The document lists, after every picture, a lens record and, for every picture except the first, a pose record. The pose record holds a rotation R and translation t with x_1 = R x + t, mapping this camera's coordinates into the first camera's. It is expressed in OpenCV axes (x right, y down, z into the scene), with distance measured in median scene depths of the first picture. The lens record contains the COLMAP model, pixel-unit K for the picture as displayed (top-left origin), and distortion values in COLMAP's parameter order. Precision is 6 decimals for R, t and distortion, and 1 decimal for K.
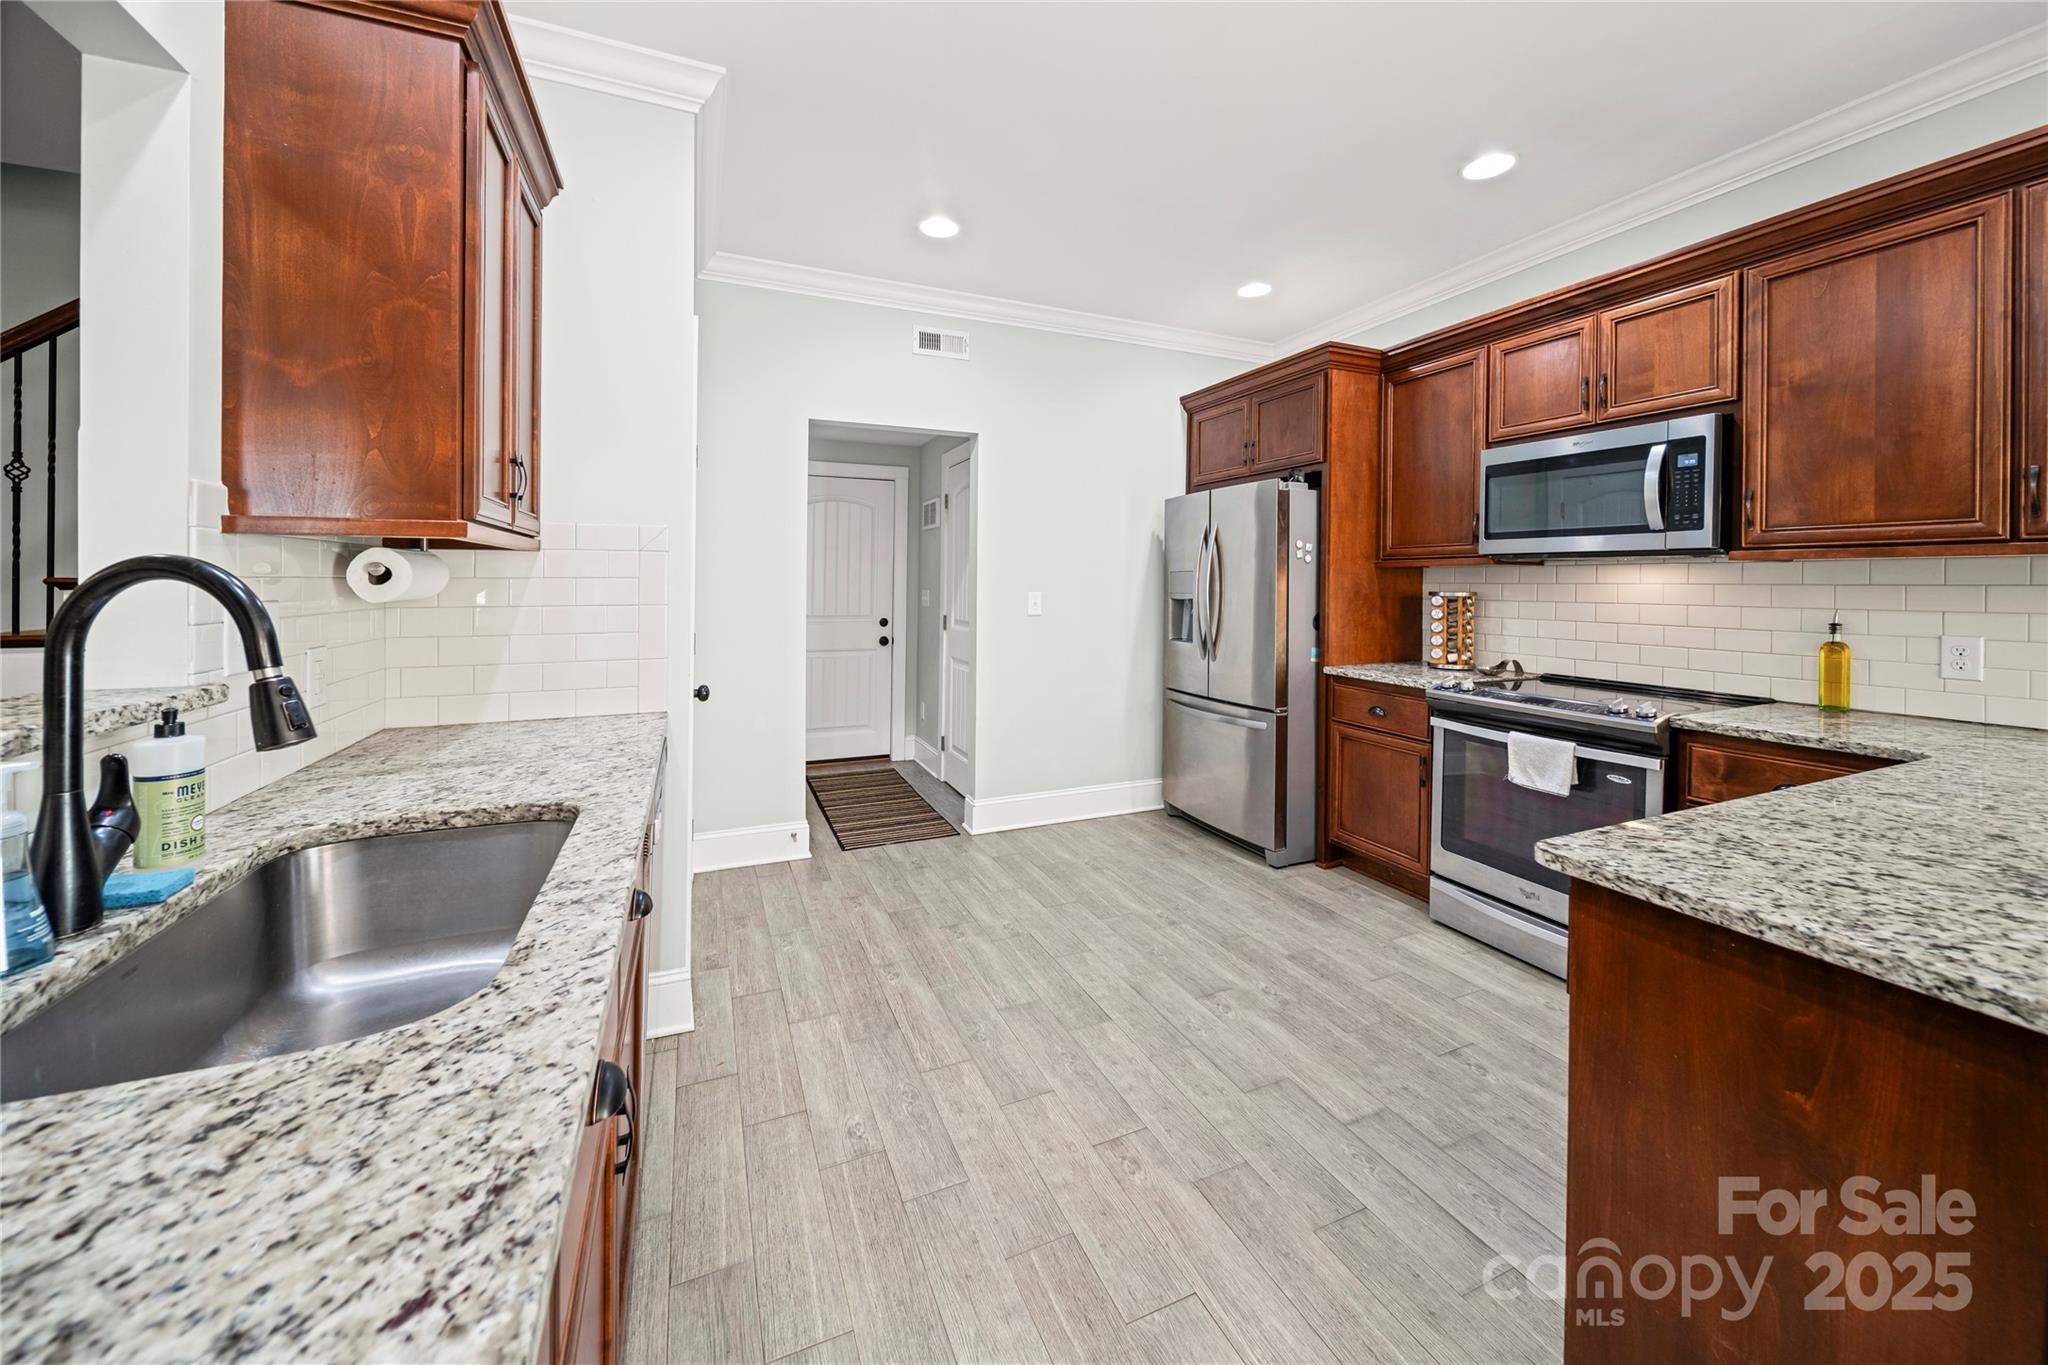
lens RADIAL K [[765.0, 0, 1037.0], [0, 765.0, 576.6], [0, 0, 1]] dist [-0.001110, -0.000136]
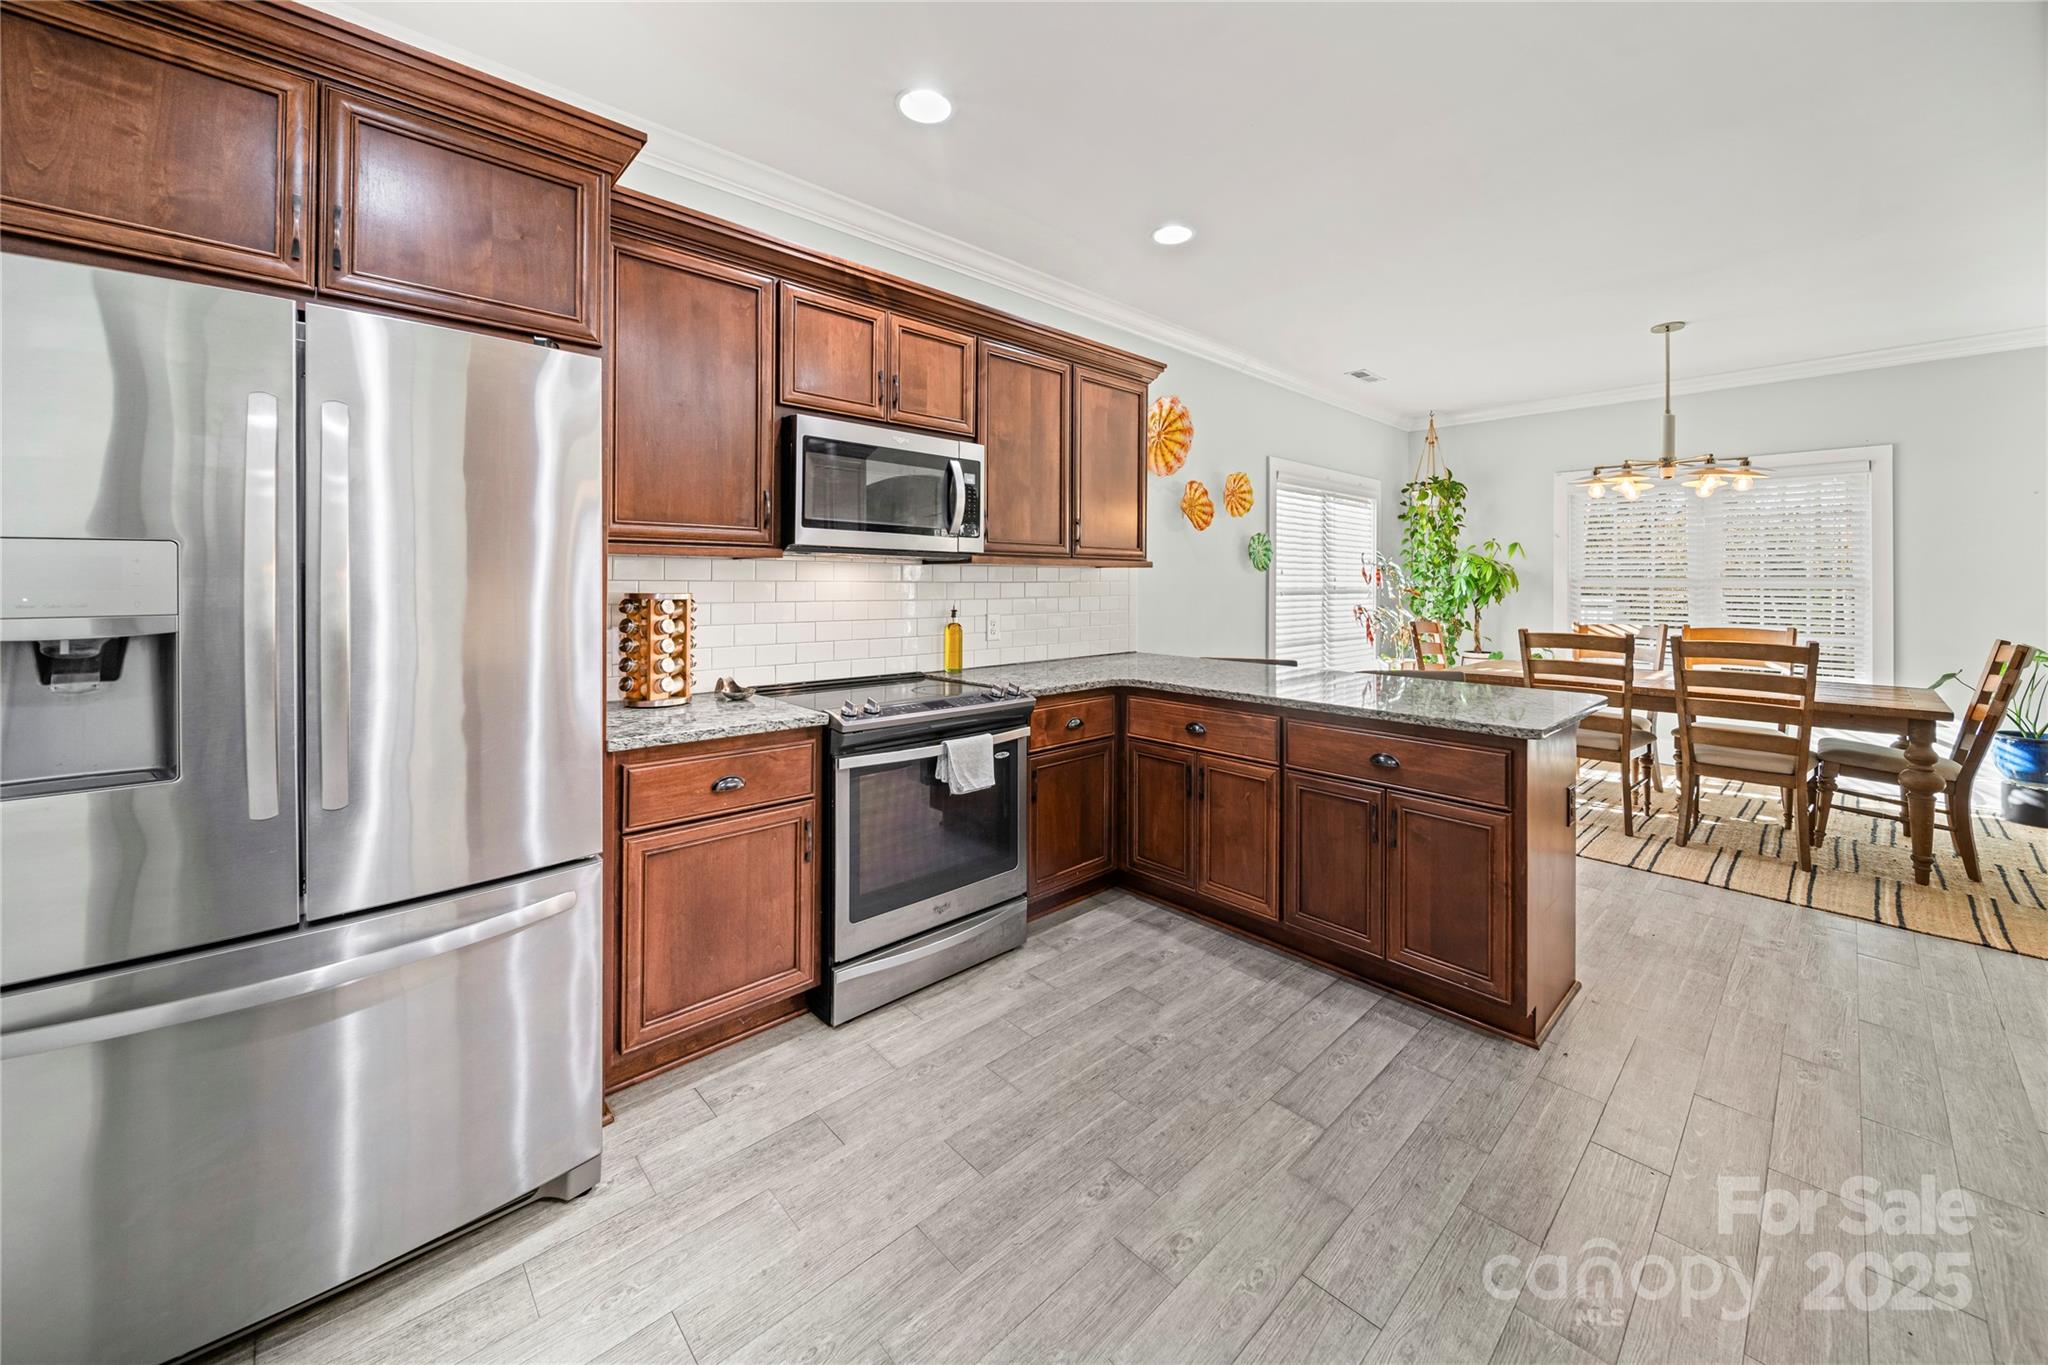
lens RADIAL K [[765.0, 0, 1037.0], [0, 765.0, 576.6], [0, 0, 1]] dist [-0.001110, -0.000136]
pose [[-0.328813, 0.004466, 0.944384, -0.288895], [-0.009989, 0.999916, -0.008206, 0.009490], [-0.944342, -0.012132, -0.328741, 1.183805]]
